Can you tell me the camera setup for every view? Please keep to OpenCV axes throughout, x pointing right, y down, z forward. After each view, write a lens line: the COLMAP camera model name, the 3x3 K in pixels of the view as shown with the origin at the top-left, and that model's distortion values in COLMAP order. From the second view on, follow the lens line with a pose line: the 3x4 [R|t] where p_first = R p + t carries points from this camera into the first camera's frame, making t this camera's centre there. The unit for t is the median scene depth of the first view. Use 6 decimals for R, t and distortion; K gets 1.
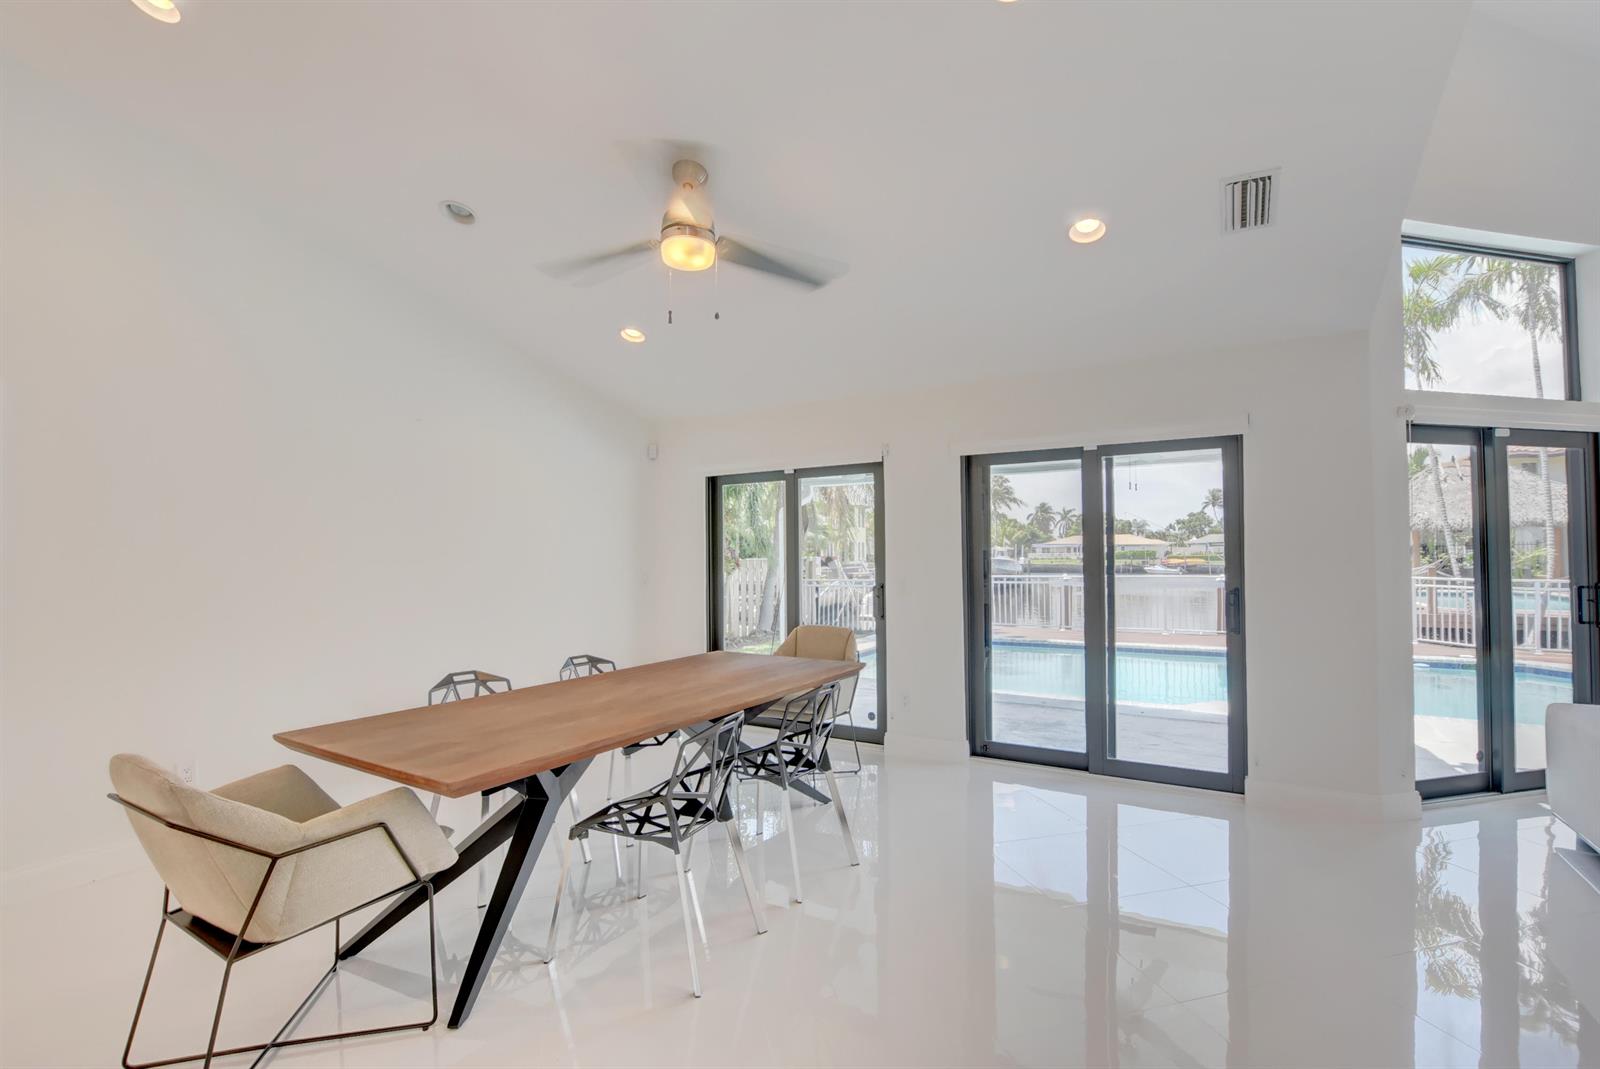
lens RADIAL K [[731.5, 0, 803.4], [0, 731.5, 543.8], [0, 0, 1]] dist [0.000246, 0.000196]
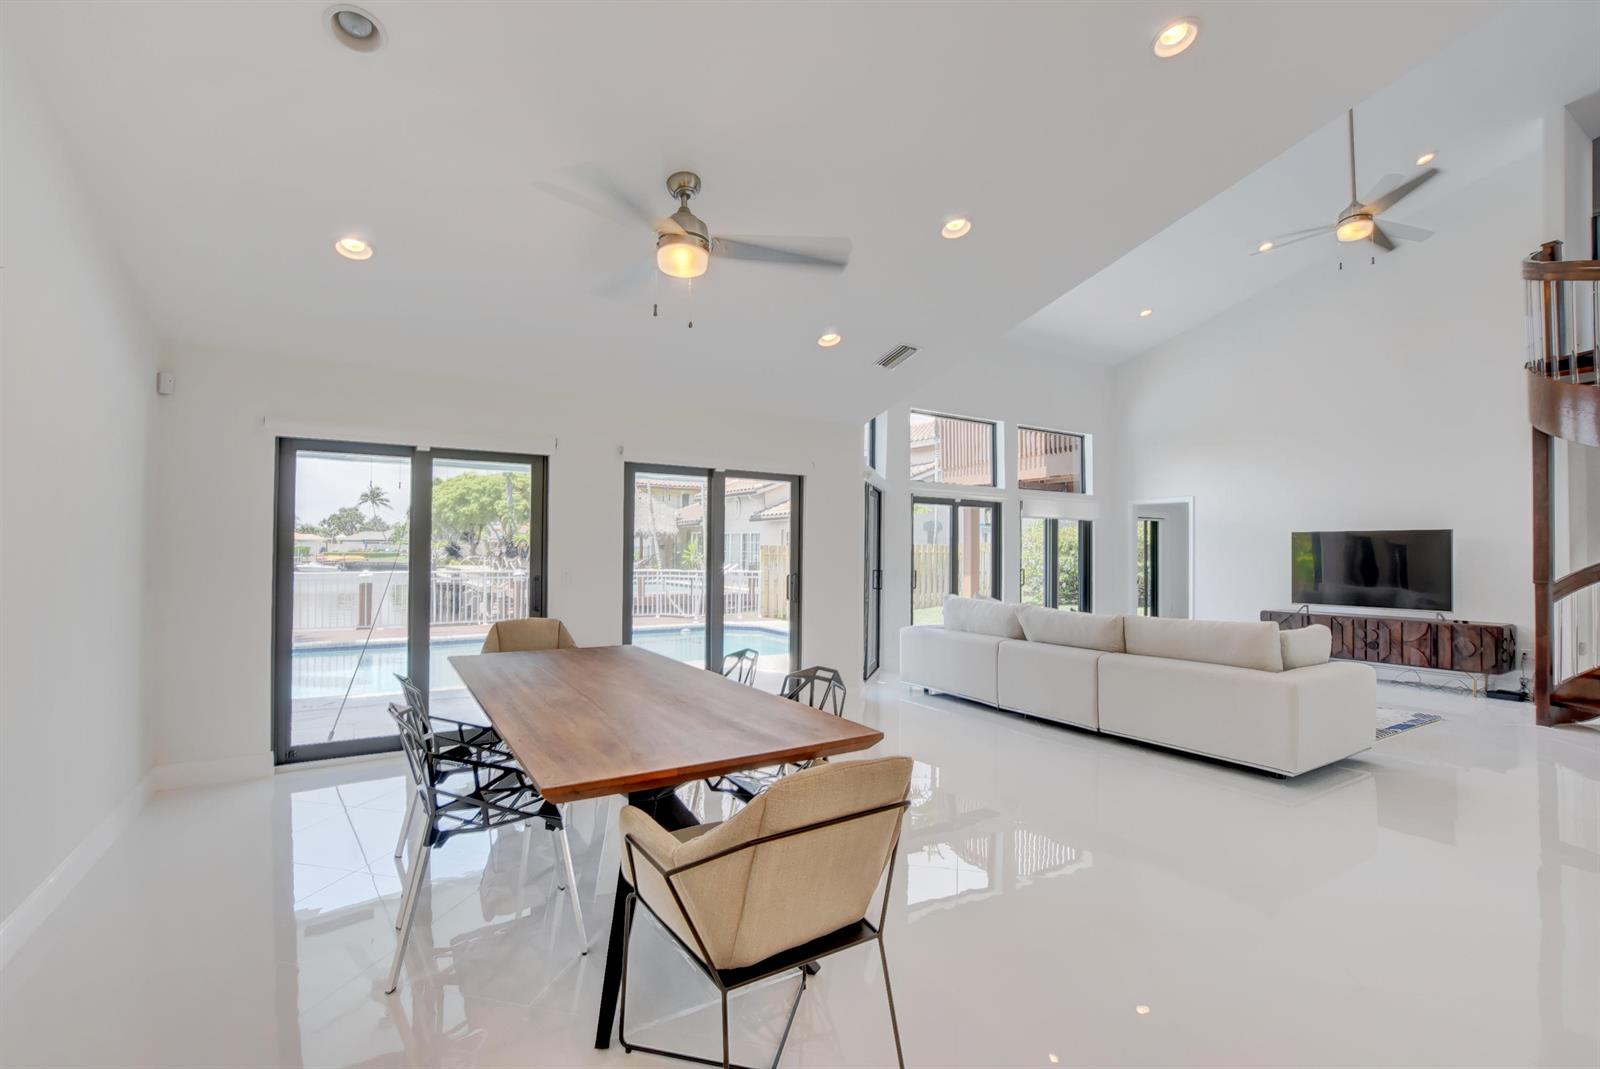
lens RADIAL K [[704.2, 0, 789.6], [0, 704.2, 536.9], [0, 0, 1]] dist [-0.023610, -0.000037]
pose [[0.431955, 0.022196, 0.901622, -0.270857], [-0.017027, 0.999720, -0.016453, 0.001333], [-0.901735, -0.008245, 0.432211, 0.105525]]
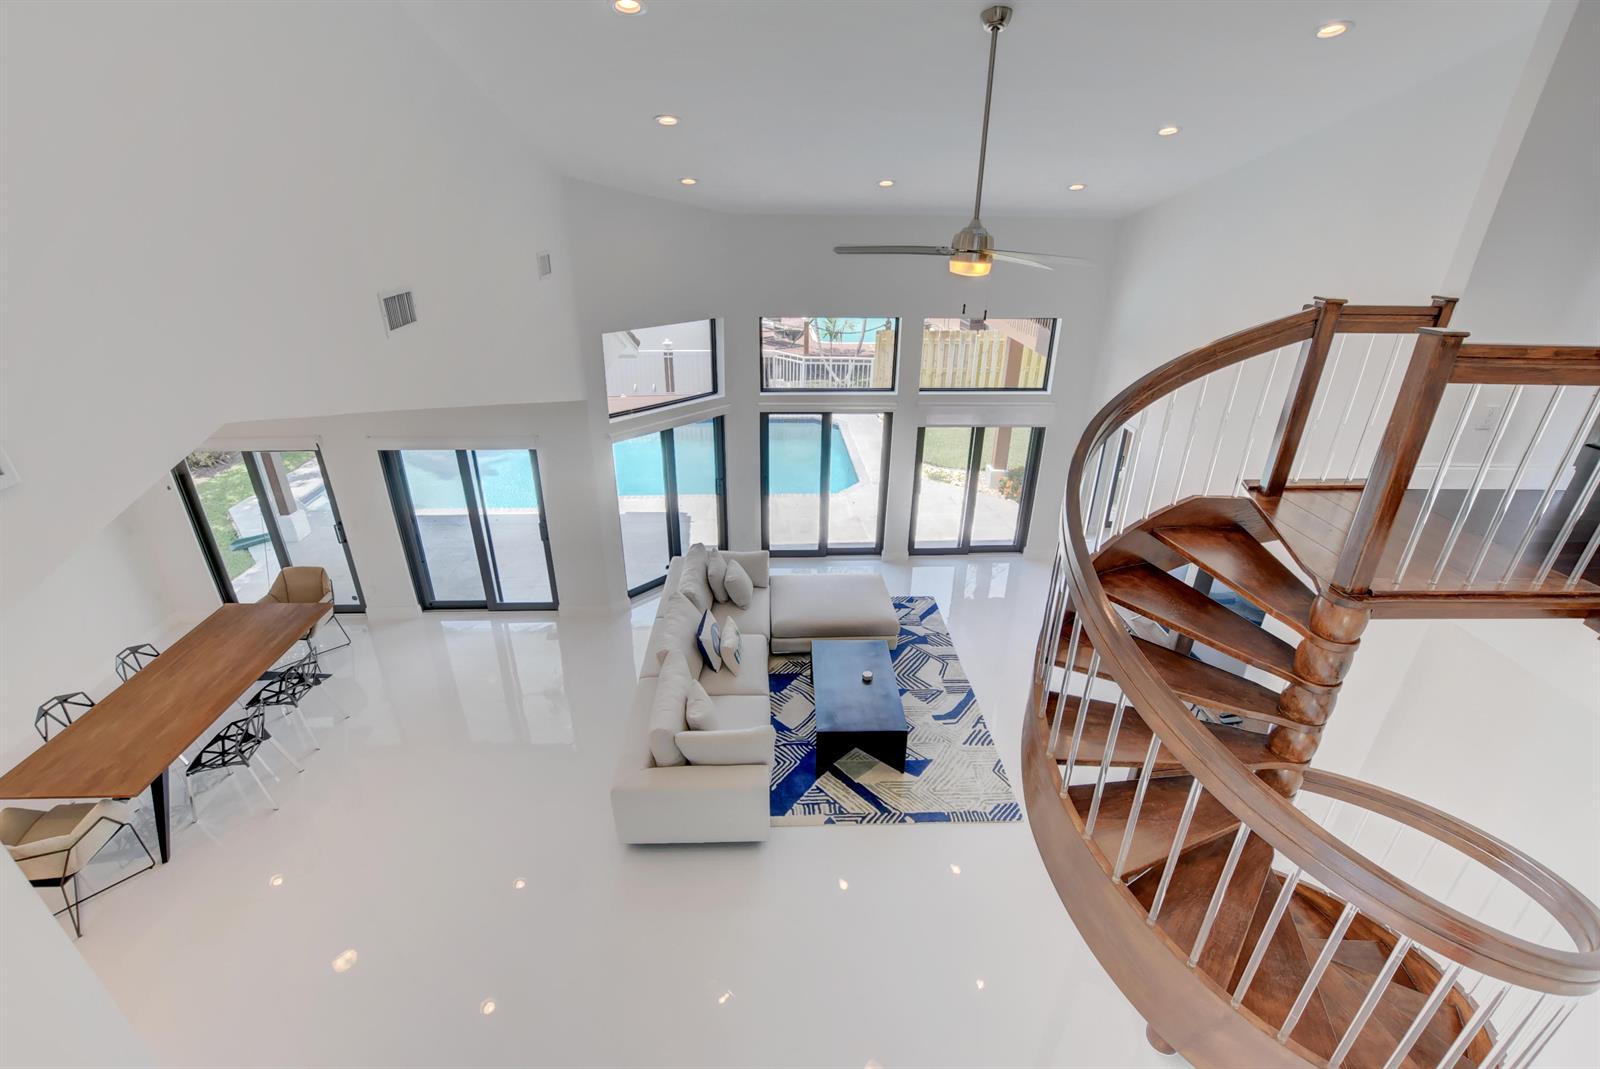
lens RADIAL K [[704.2, 0, 804.9], [0, 704.2, 551.5], [0, 0, 1]] dist [-0.023610, -0.000037]
pose [[0.822581, -0.234446, 0.518069, 0.069726], [-0.026635, 0.894169, 0.446937, -0.281049], [-0.568023, -0.381440, 0.729282, -0.309464]]
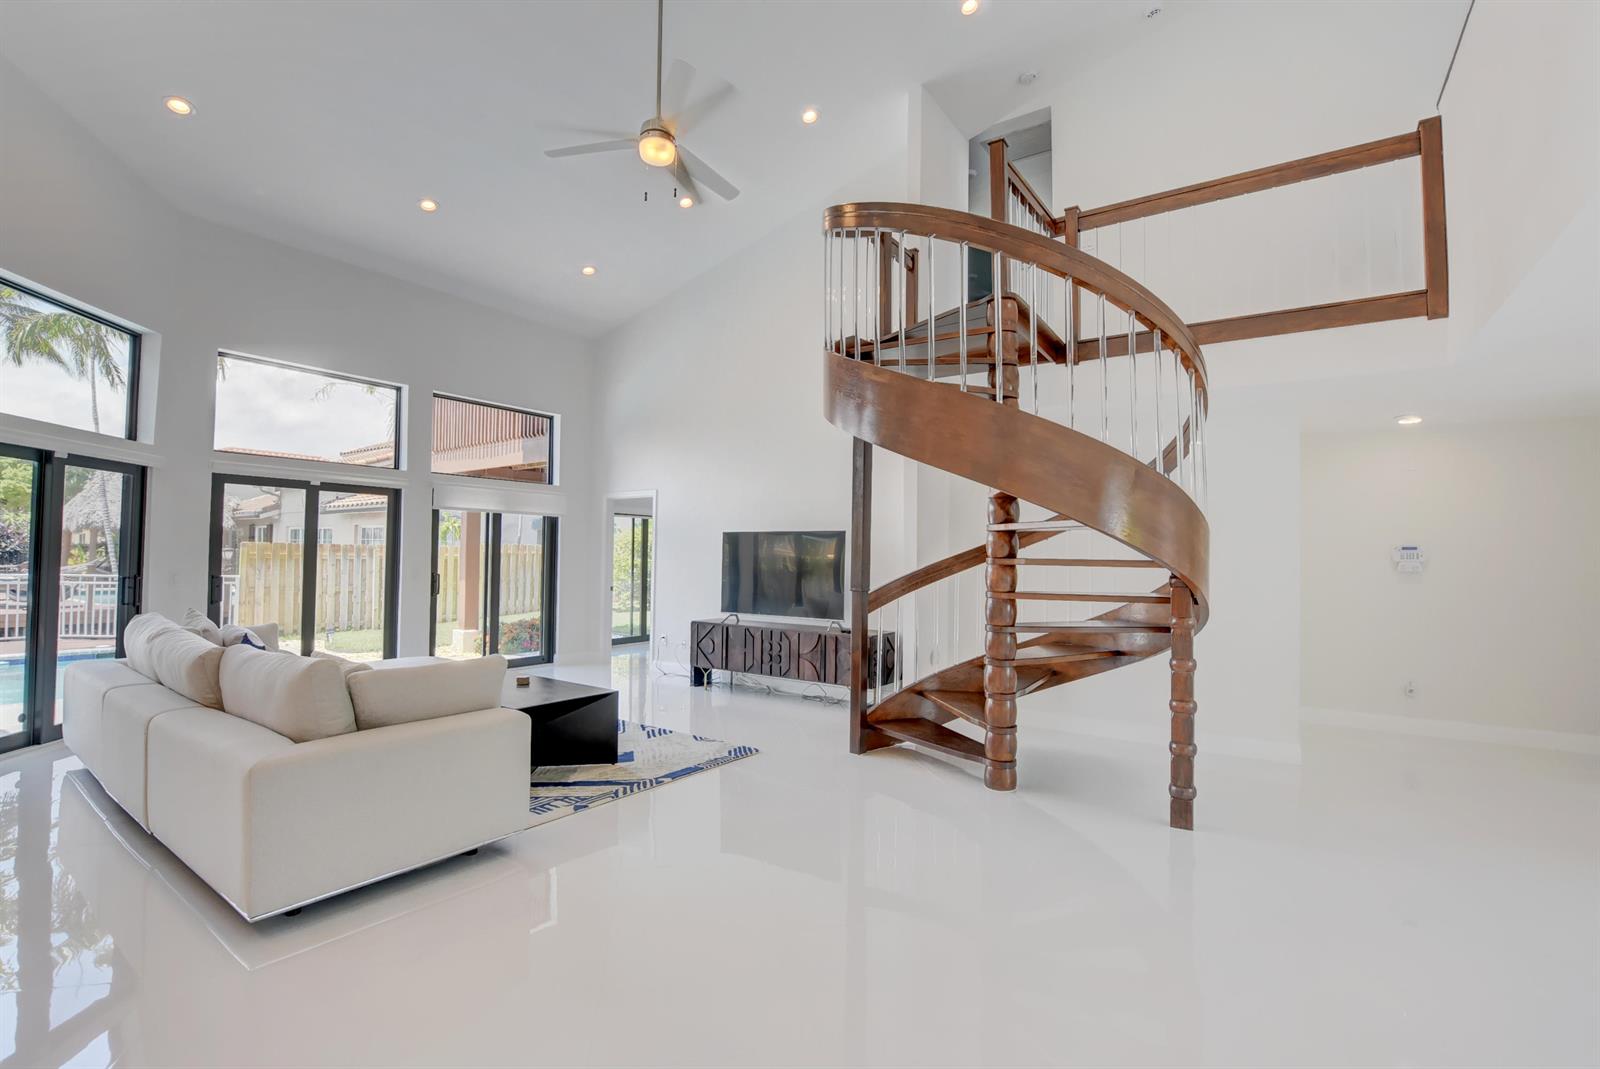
lens RADIAL K [[704.2, 0, 802.1], [0, 704.2, 539.7], [0, 0, 1]] dist [-0.023610, -0.000037]
pose [[0.072935, 0.024544, 0.997035, -0.049921], [-0.021238, 0.999509, -0.023051, -0.003613], [-0.997111, -0.019493, 0.073420, -0.156876]]
